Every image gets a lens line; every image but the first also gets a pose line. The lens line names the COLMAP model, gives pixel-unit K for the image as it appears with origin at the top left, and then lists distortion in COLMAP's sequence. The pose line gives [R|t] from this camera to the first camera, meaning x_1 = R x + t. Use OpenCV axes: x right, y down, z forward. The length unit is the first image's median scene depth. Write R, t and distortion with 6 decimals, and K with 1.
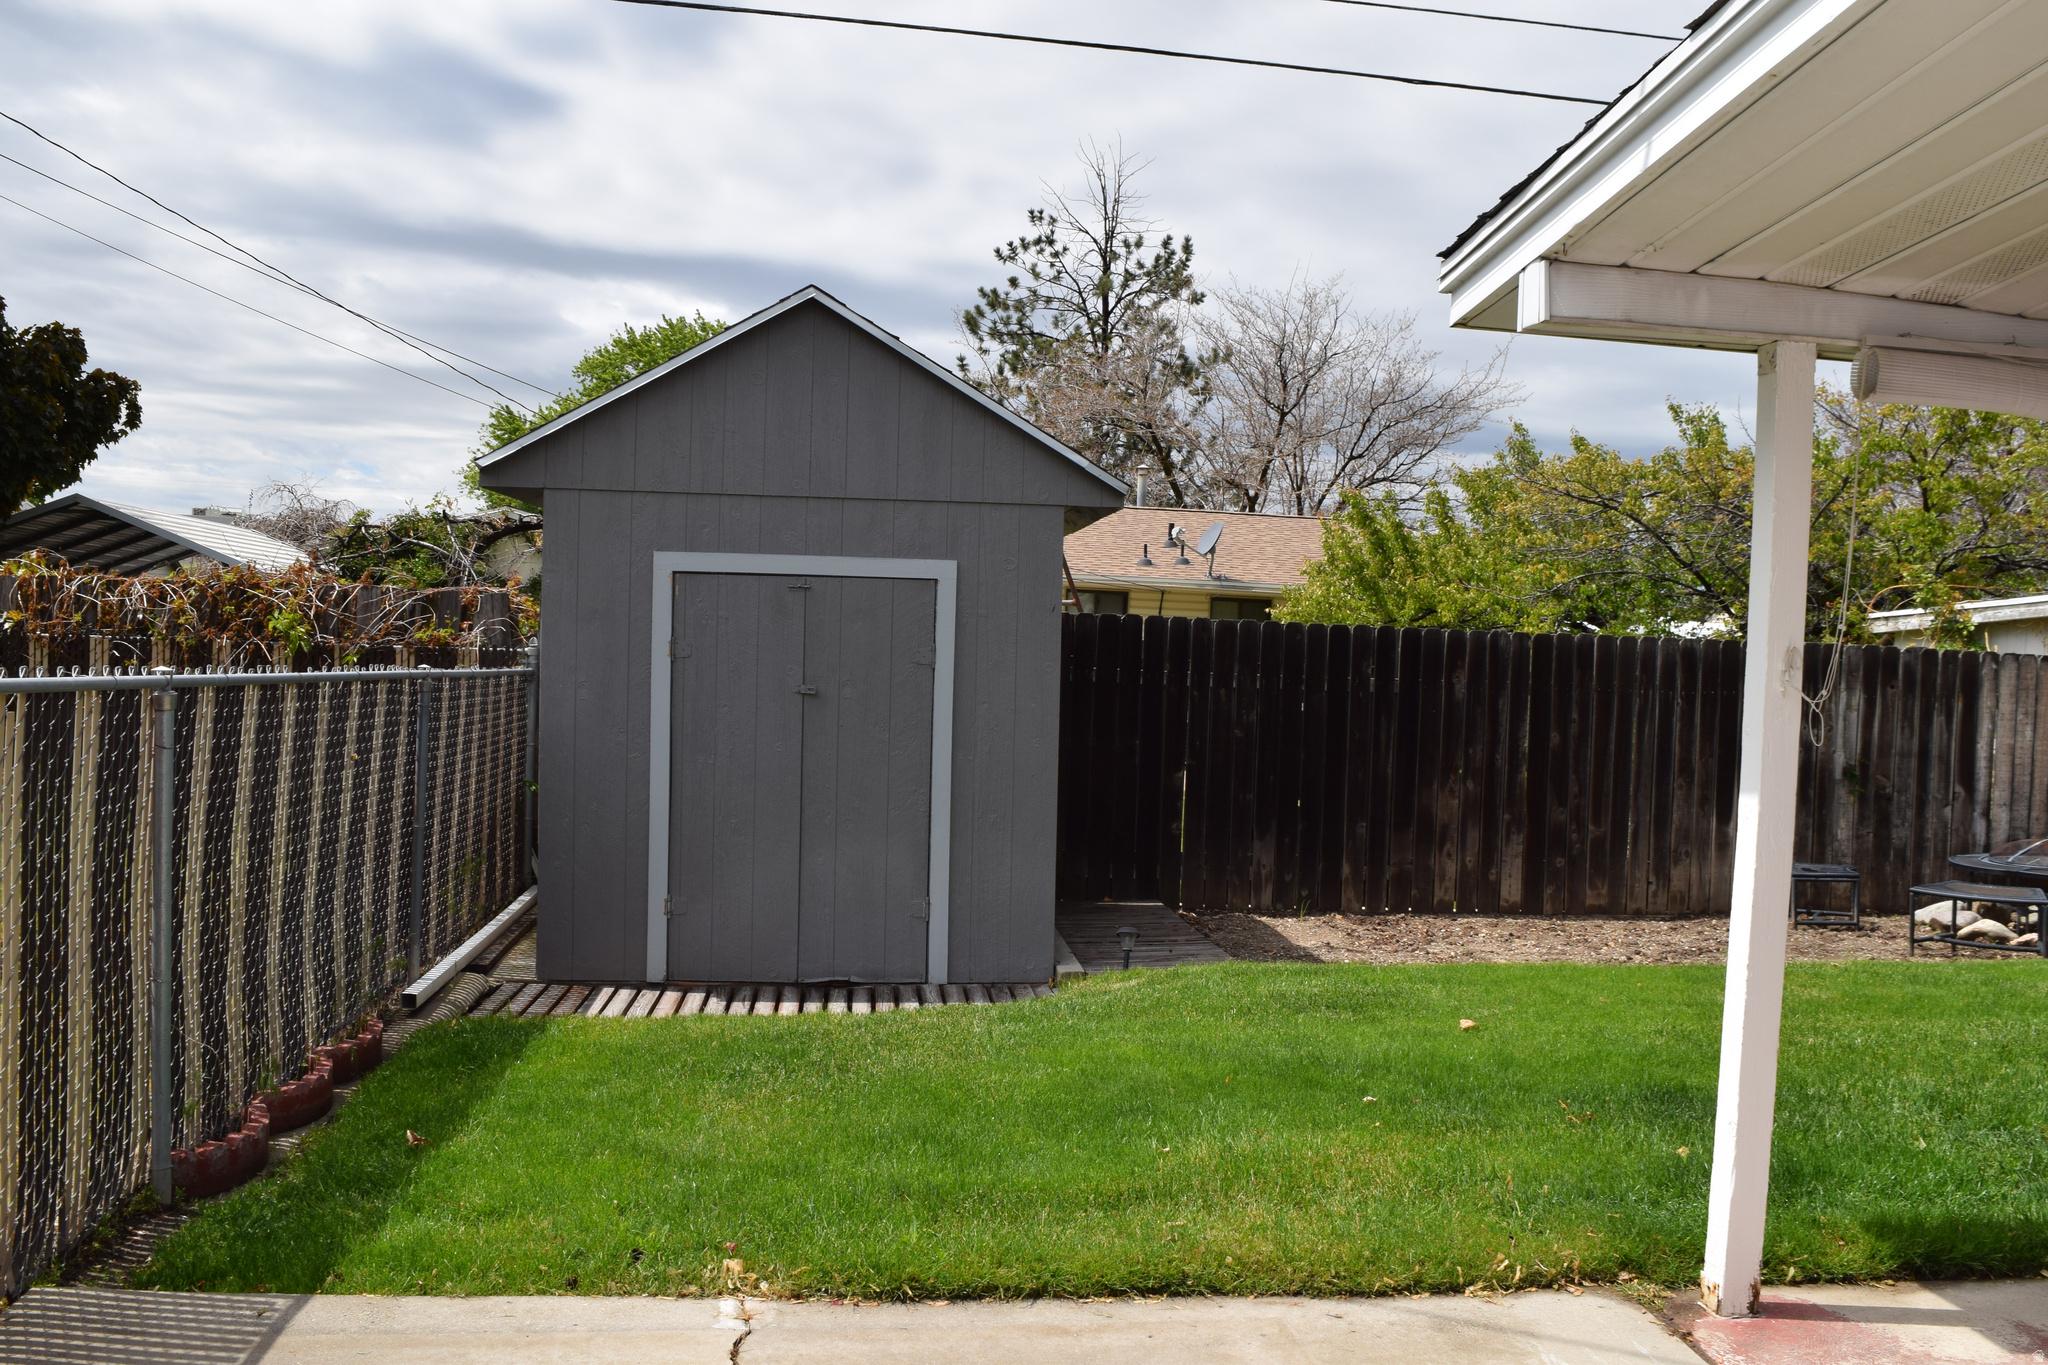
lens RADIAL K [[1627.6, 0, 1011.8], [0, 1627.6, 677.4], [0, 0, 1]] dist [-0.083514, 0.018536]
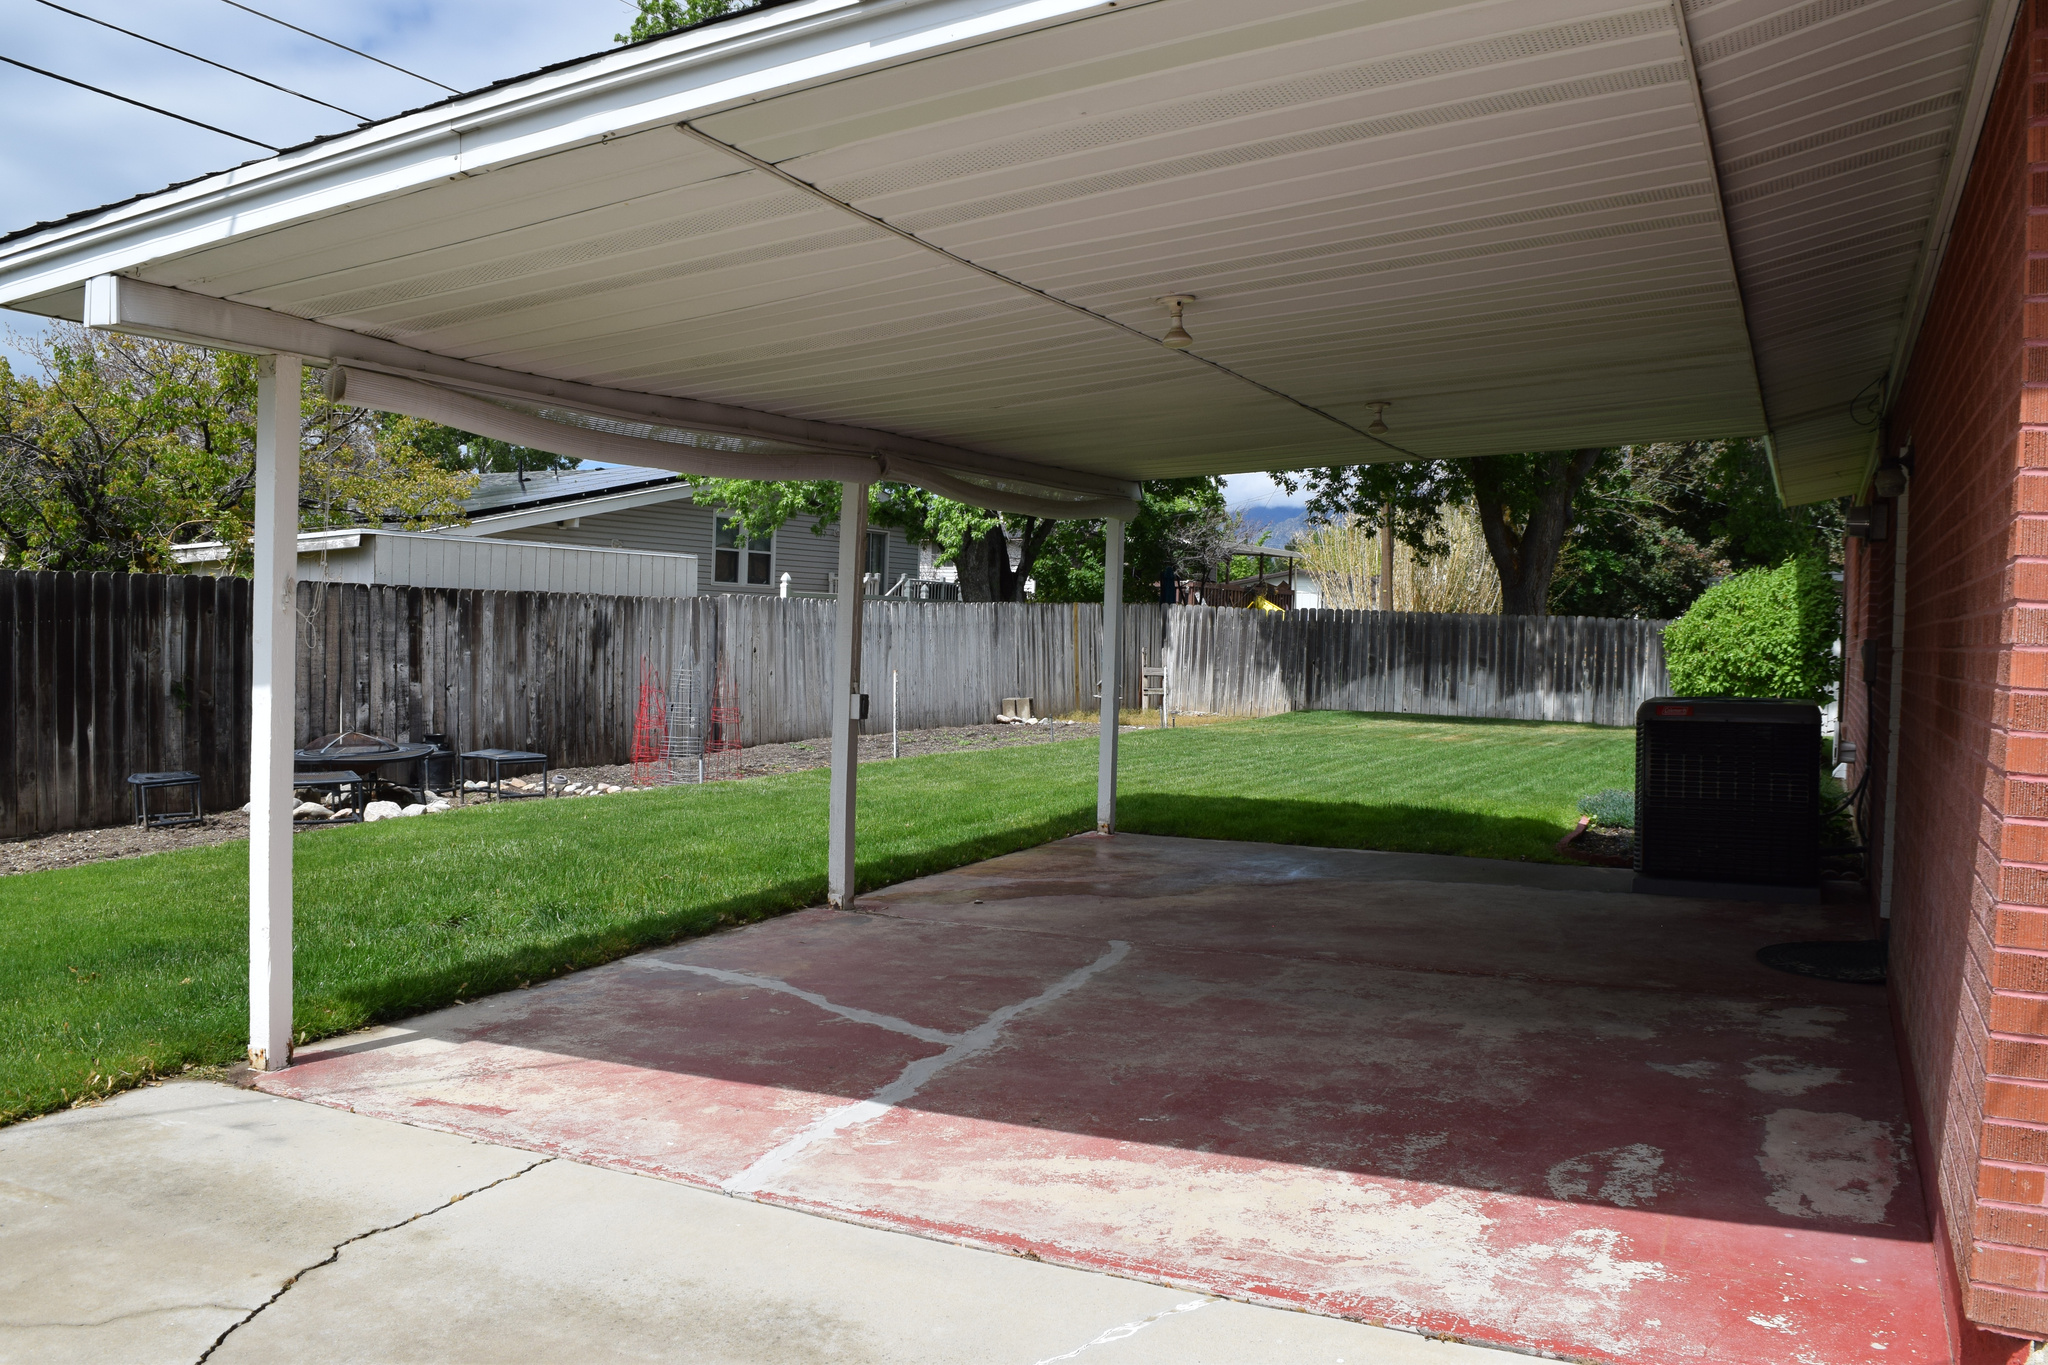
lens RADIAL K [[1627.6, 0, 1011.8], [0, 1627.6, 682.8], [0, 0, 1]] dist [-0.083514, 0.018536]
pose [[0.521758, -0.060403, 0.850952, -0.340856], [0.019566, 0.998075, 0.058850, 0.002293], [-0.852869, -0.014056, 0.521936, -0.237643]]
